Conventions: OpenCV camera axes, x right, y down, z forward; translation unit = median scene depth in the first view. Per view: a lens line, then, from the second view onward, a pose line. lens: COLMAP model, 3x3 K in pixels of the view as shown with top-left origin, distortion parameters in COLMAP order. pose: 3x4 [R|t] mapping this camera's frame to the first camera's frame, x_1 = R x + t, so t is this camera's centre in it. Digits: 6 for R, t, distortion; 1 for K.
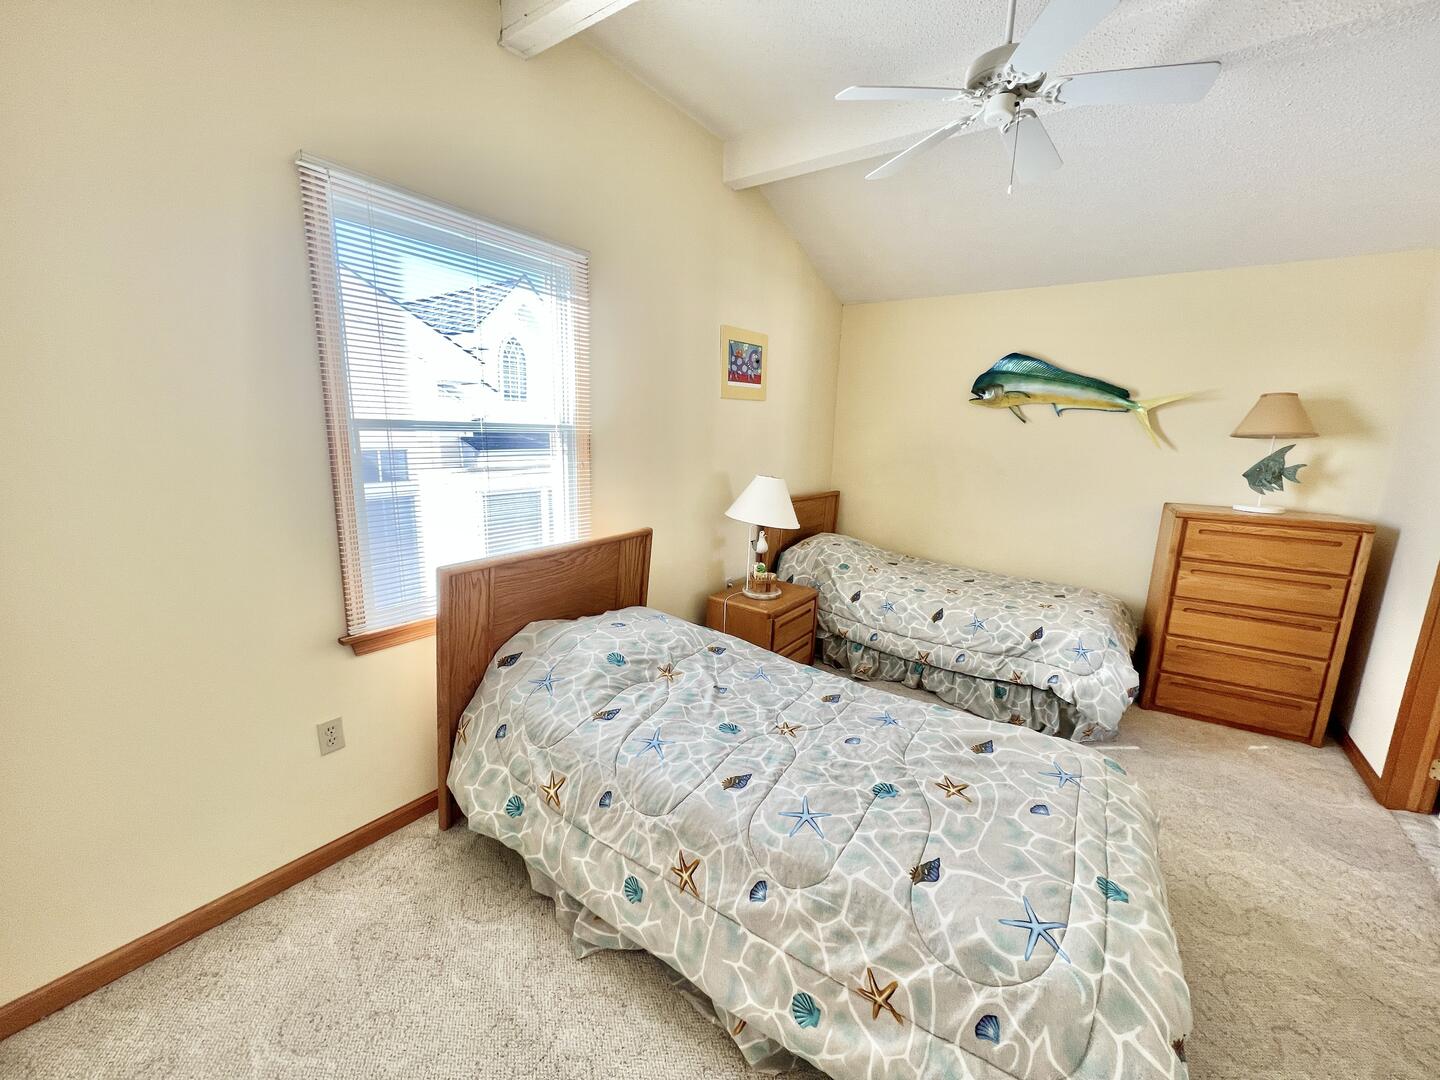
lens RADIAL K [[568.8, 0, 717.2], [0, 568.8, 537.6], [0, 0, 1]] dist [-0.002769, 0.000284]
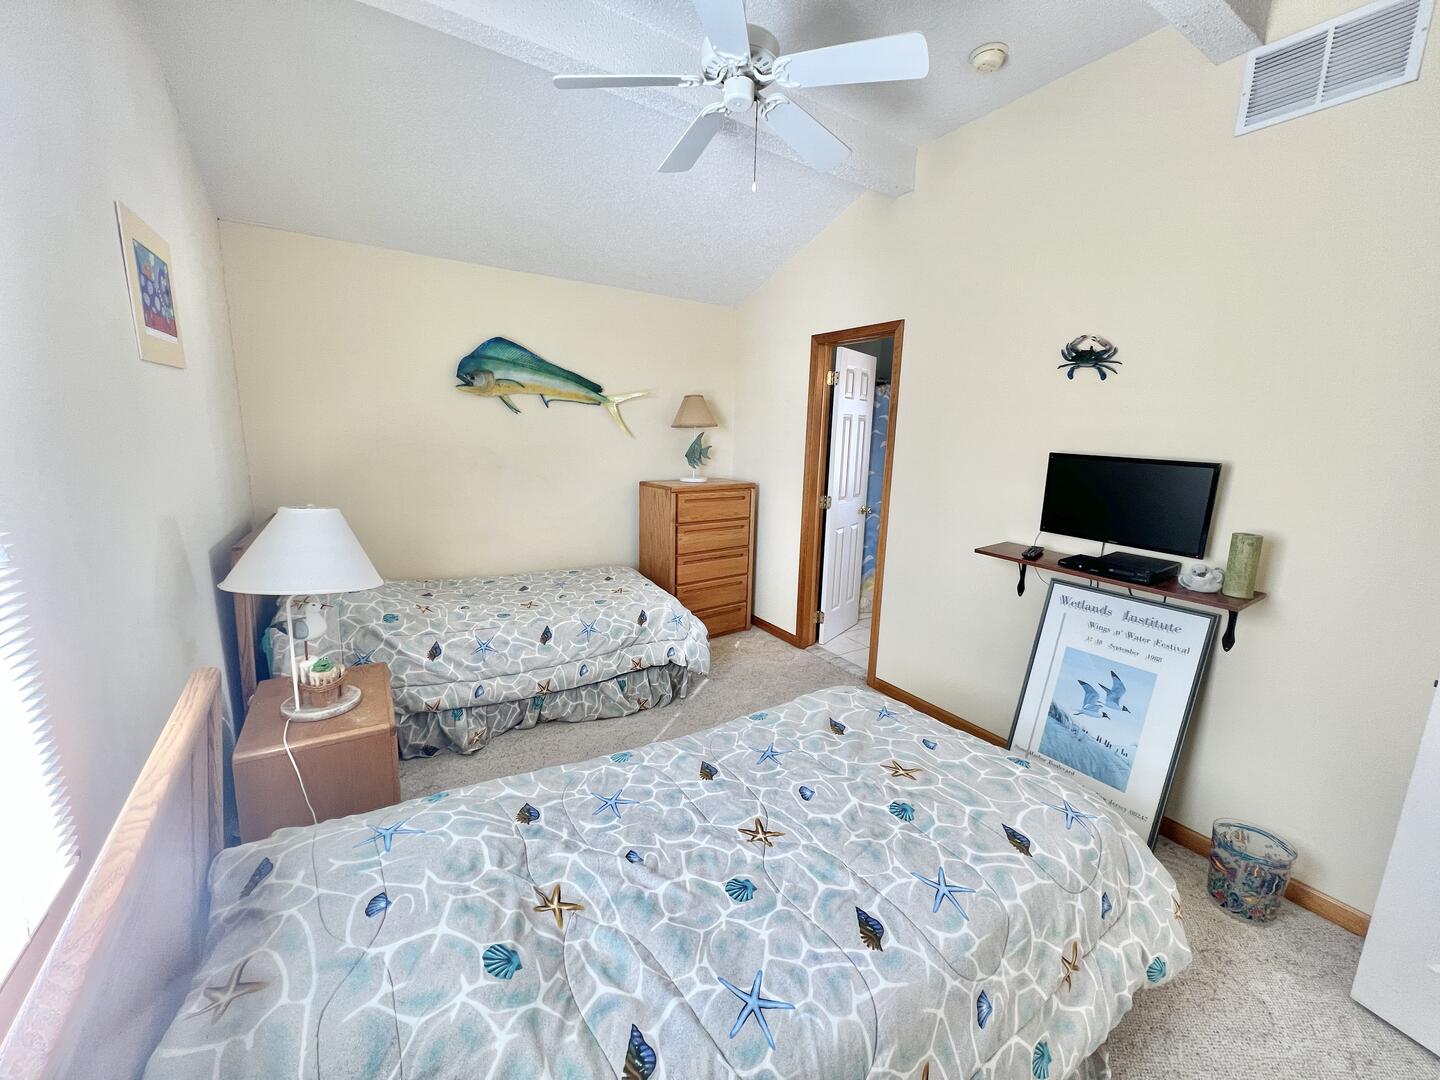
lens RADIAL K [[568.8, 0, 719.1], [0, 568.8, 536.4], [0, 0, 1]] dist [-0.002769, 0.000284]
pose [[0.373555, -0.189620, 0.908020, -0.285945], [0.161345, 0.977244, 0.137699, -0.091900], [-0.913468, 0.095067, 0.395649, 0.398759]]
